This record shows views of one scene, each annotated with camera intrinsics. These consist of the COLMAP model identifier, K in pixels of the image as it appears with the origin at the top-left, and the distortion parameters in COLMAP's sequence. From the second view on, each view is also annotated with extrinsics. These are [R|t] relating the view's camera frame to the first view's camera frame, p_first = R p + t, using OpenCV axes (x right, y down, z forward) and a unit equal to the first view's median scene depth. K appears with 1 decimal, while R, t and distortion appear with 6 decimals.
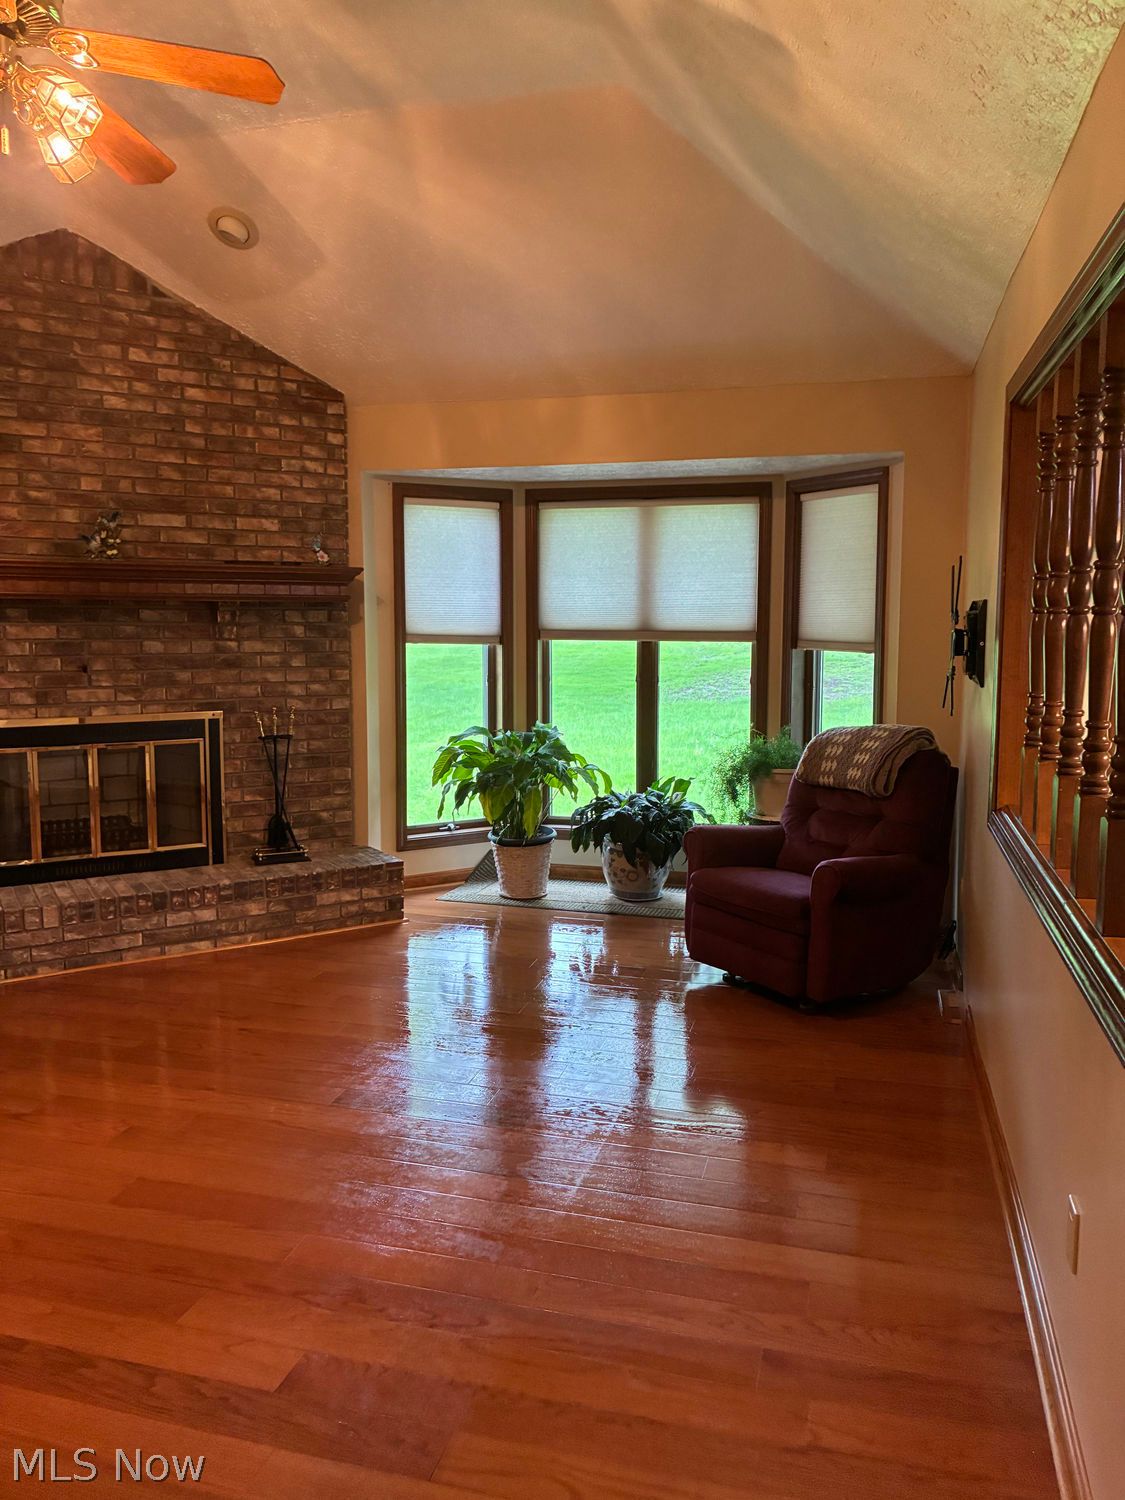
lens RADIAL K [[1112.5, 0, 562.4], [0, 1112.5, 742.5], [0, 0, 1]] dist [0.003790, 0.001110]
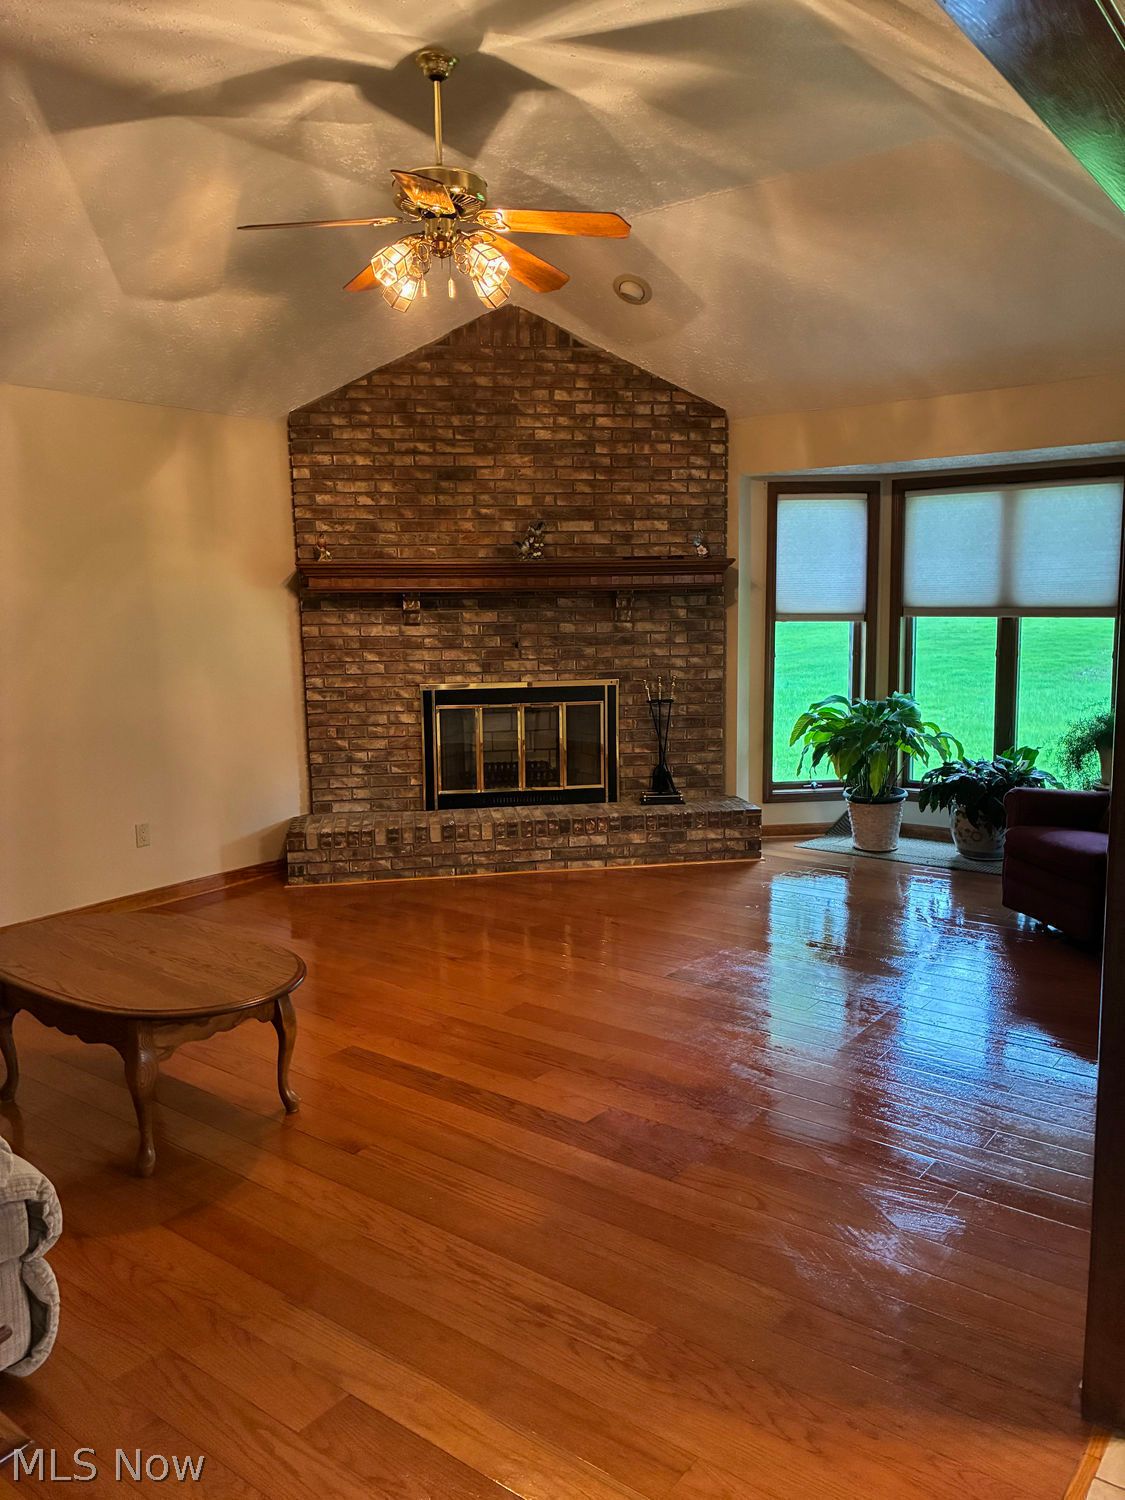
lens RADIAL K [[1133.1, 0, 562.9], [0, 1133.1, 750.8], [0, 0, 1]] dist [0.002658, -0.001638]
pose [[0.925335, 0.034686, -0.377560, 0.113483], [-0.023718, 0.999152, 0.033660, 0.010253], [0.378407, -0.022192, 0.925373, -0.186356]]
